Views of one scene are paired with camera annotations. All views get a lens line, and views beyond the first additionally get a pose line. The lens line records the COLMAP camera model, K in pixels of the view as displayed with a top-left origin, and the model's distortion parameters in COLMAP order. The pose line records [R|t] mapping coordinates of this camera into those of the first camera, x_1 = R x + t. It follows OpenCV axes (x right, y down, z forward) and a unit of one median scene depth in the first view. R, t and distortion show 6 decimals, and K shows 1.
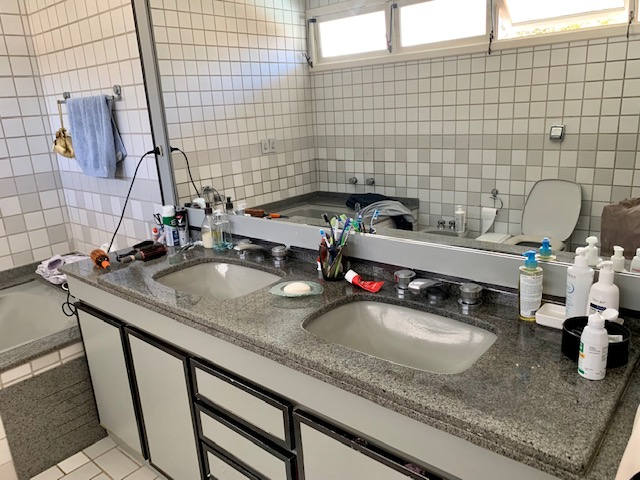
lens RADIAL K [[482.9, 0, 313.8], [0, 482.9, 242.8], [0, 0, 1]] dist [0.041355, -0.057607]
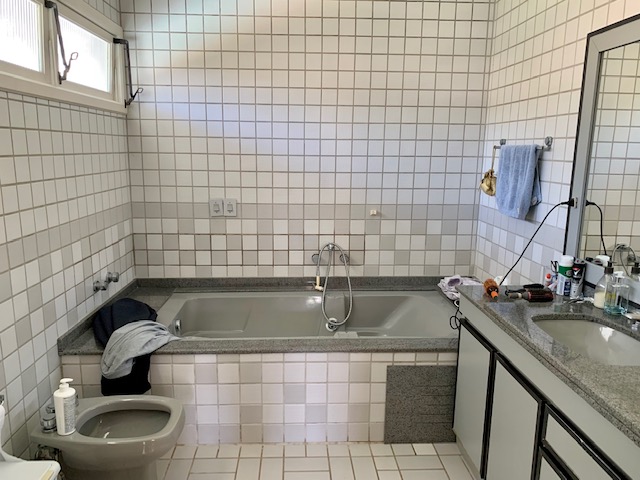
lens RADIAL K [[482.9, 0, 315.9], [0, 482.9, 241.9], [0, 0, 1]] dist [0.041355, -0.057607]
pose [[0.683561, 0.203266, -0.701018, 0.045528], [-0.255028, 0.966419, 0.031544, -0.002500], [0.683889, 0.157217, 0.712445, -0.089389]]
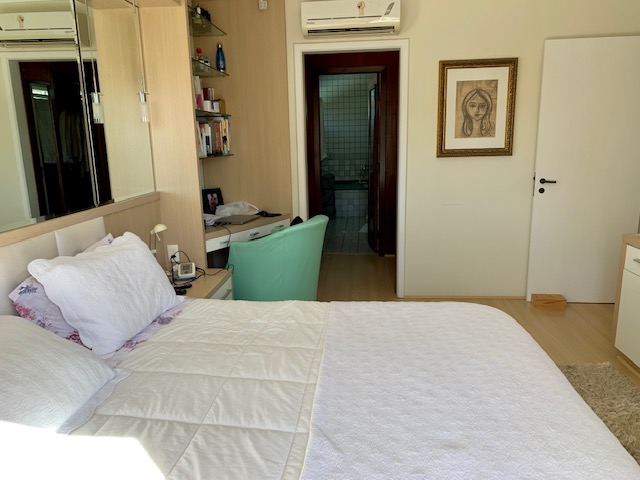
lens RADIAL K [[482.9, 0, 319.4], [0, 482.9, 239.9], [0, 0, 1]] dist [0.041355, -0.057607]
pose [[0.578066, 0.220800, -0.785549, 2.735412], [-0.244660, 0.965302, 0.091285, 0.433899], [0.778448, 0.139424, 0.612029, -2.167946]]
